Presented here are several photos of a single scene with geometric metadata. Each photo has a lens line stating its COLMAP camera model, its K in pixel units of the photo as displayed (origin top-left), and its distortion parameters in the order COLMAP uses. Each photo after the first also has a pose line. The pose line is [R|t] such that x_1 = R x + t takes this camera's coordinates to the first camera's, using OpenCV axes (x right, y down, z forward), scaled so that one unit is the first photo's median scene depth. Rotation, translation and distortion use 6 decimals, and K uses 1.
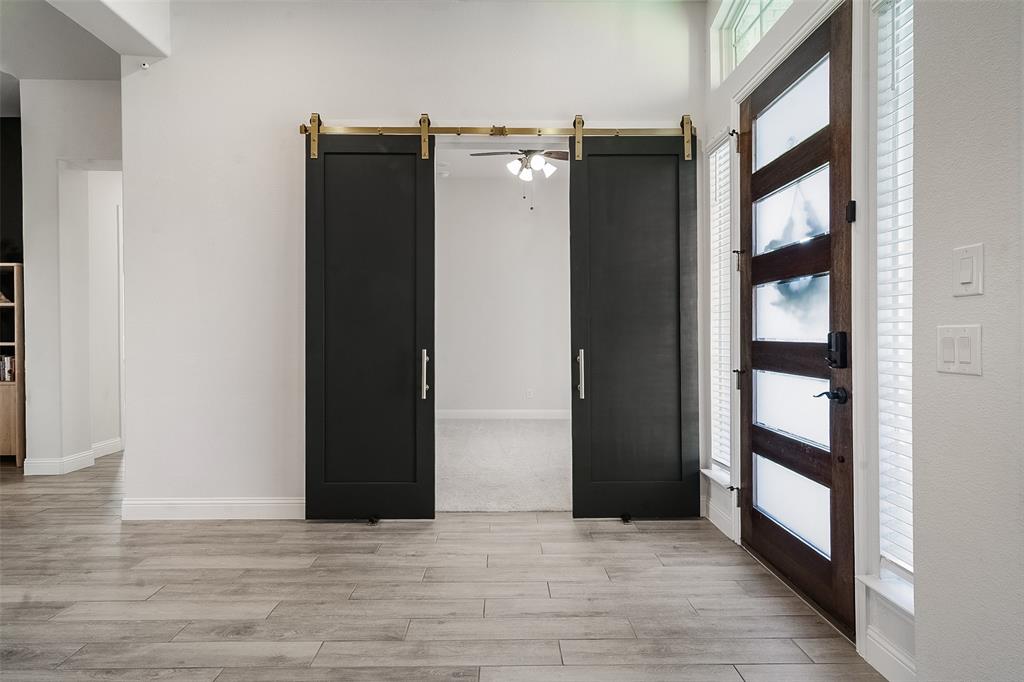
lens RADIAL K [[506.8, 0, 506.8], [0, 506.8, 333.8], [0, 0, 1]] dist [-0.004517, 0.000484]
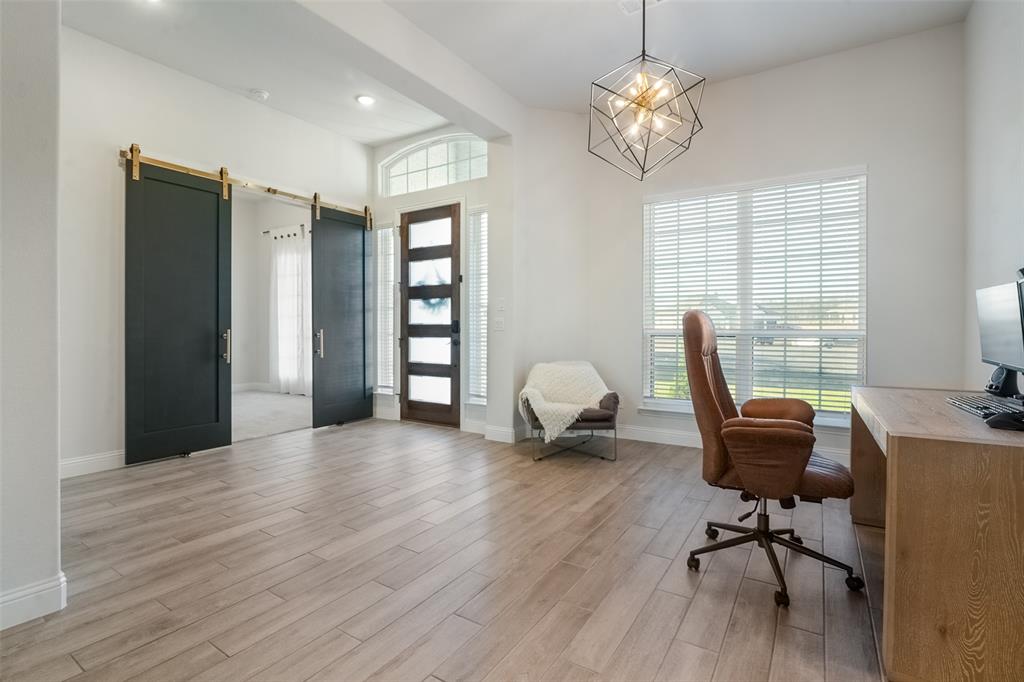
lens RADIAL K [[506.8, 0, 510.7], [0, 506.8, 336.1], [0, 0, 1]] dist [-0.004517, 0.000484]
pose [[0.547557, -0.010998, 0.836696, -1.146491], [-0.003719, 0.999872, 0.015576, 0.029164], [-0.836760, -0.011641, 0.547446, -0.599766]]
